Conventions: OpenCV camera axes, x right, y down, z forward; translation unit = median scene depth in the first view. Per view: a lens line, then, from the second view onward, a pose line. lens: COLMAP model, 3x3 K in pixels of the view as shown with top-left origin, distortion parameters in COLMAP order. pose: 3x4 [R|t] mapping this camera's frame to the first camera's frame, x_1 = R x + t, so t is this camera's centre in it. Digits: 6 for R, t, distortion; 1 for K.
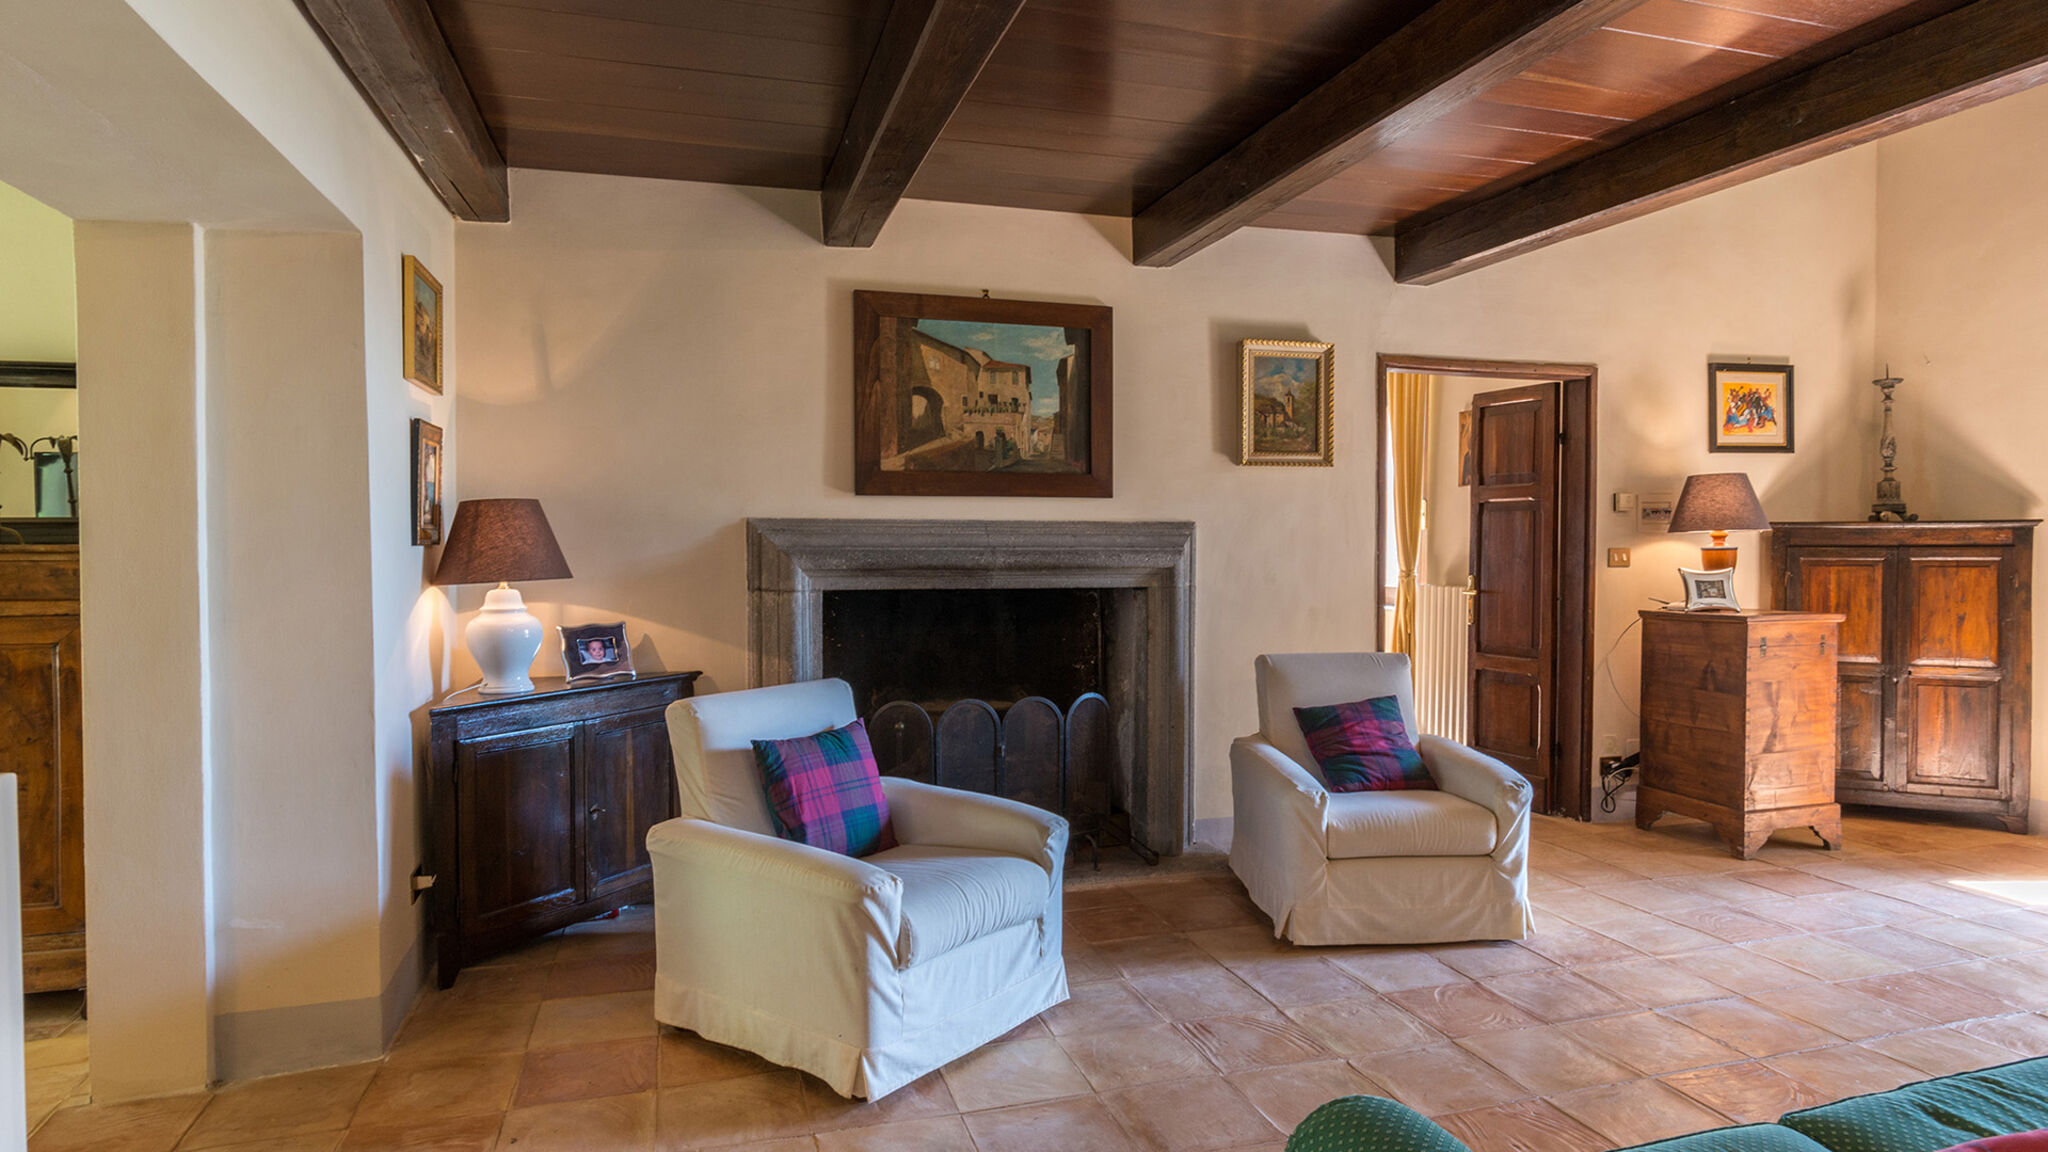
lens RADIAL K [[1172.8, 0, 1025.8], [0, 1172.8, 572.8], [0, 0, 1]] dist [0.001963, -0.000008]
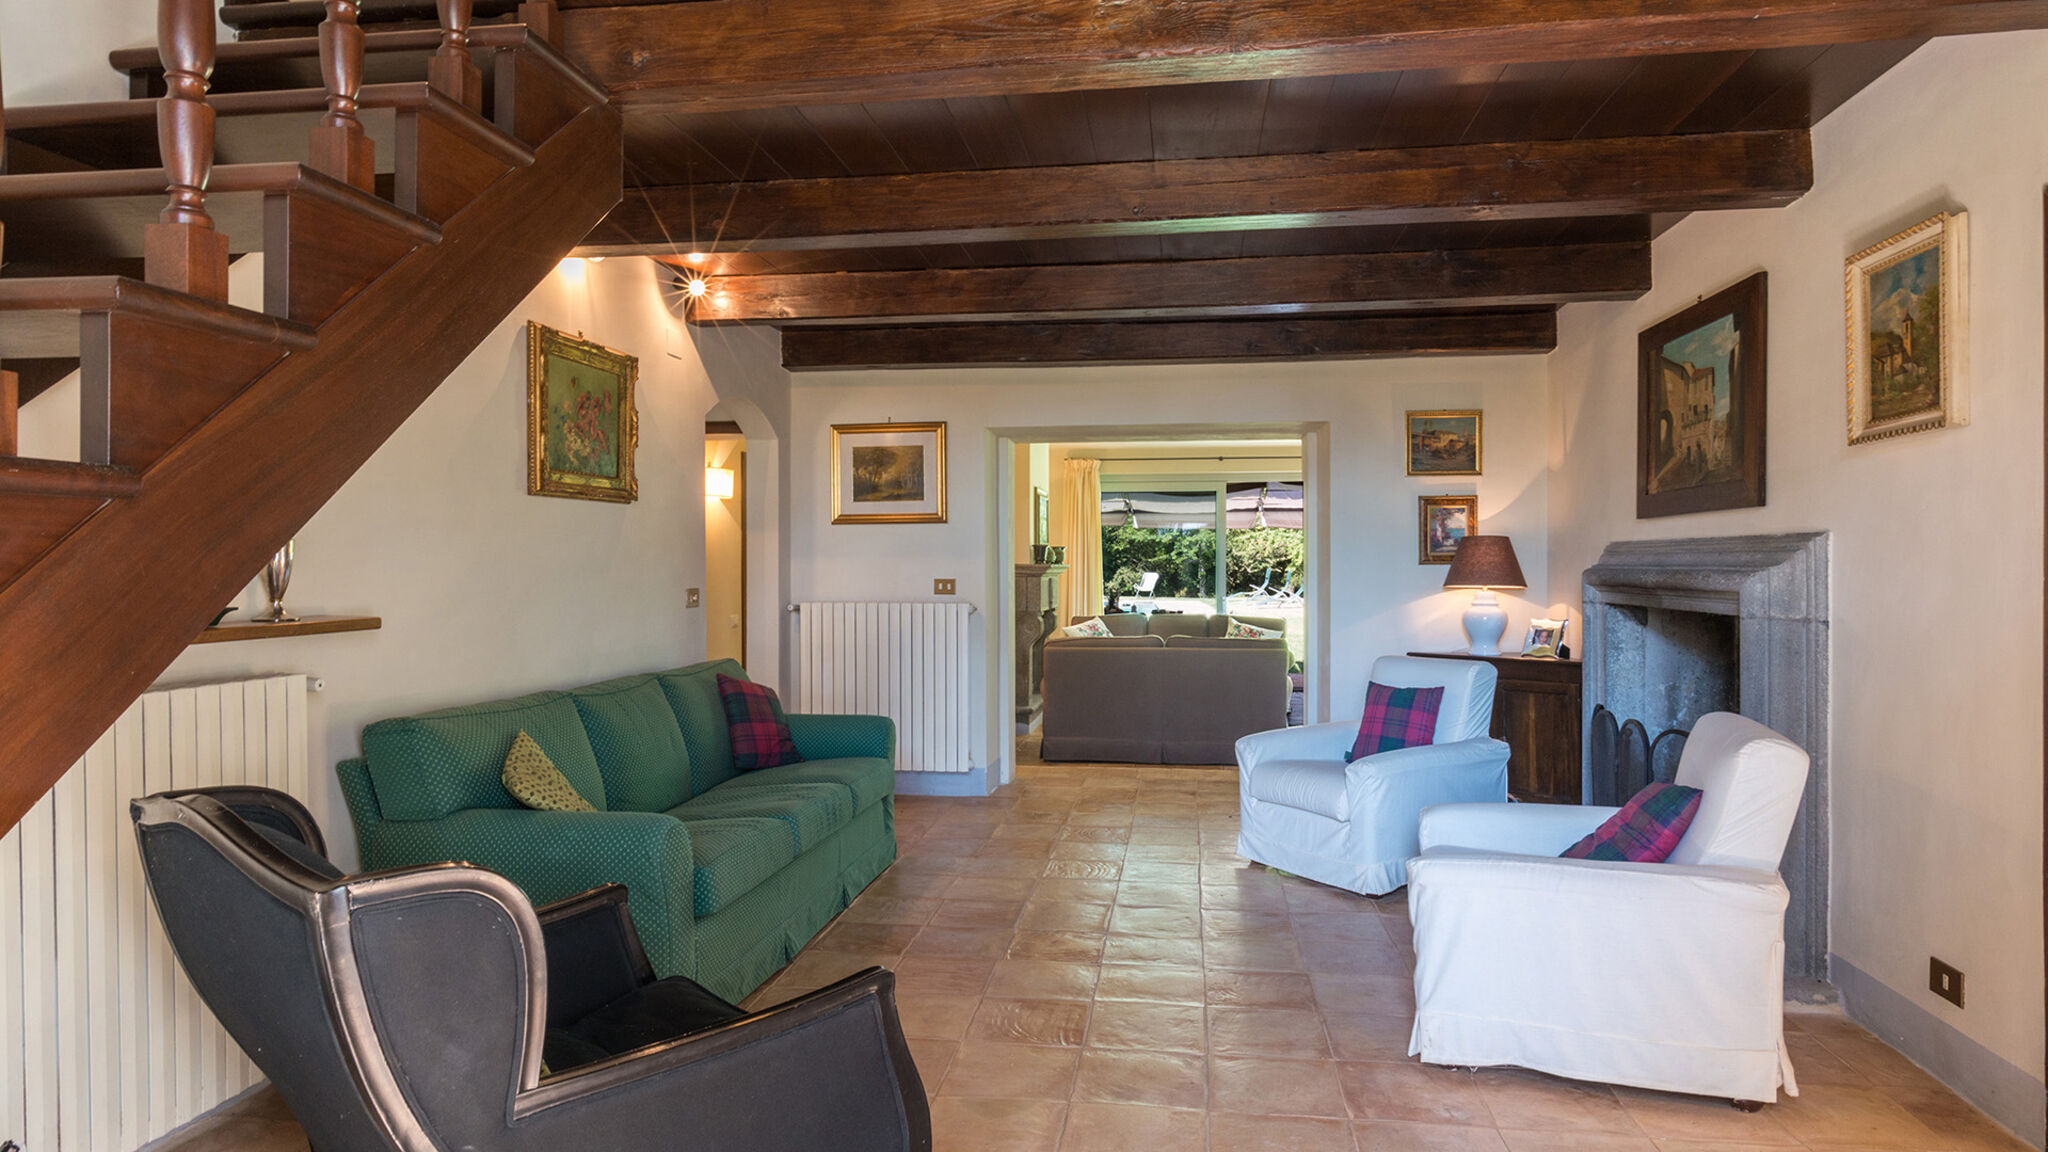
lens RADIAL K [[1172.8, 0, 1024.7], [0, 1172.8, 574.1], [0, 0, 1]] dist [0.001963, -0.000008]
pose [[-0.423729, 0.006153, -0.905768, 1.040865], [-0.018695, 0.999705, 0.015537, -0.020059], [0.905596, 0.023517, -0.423489, 0.896305]]
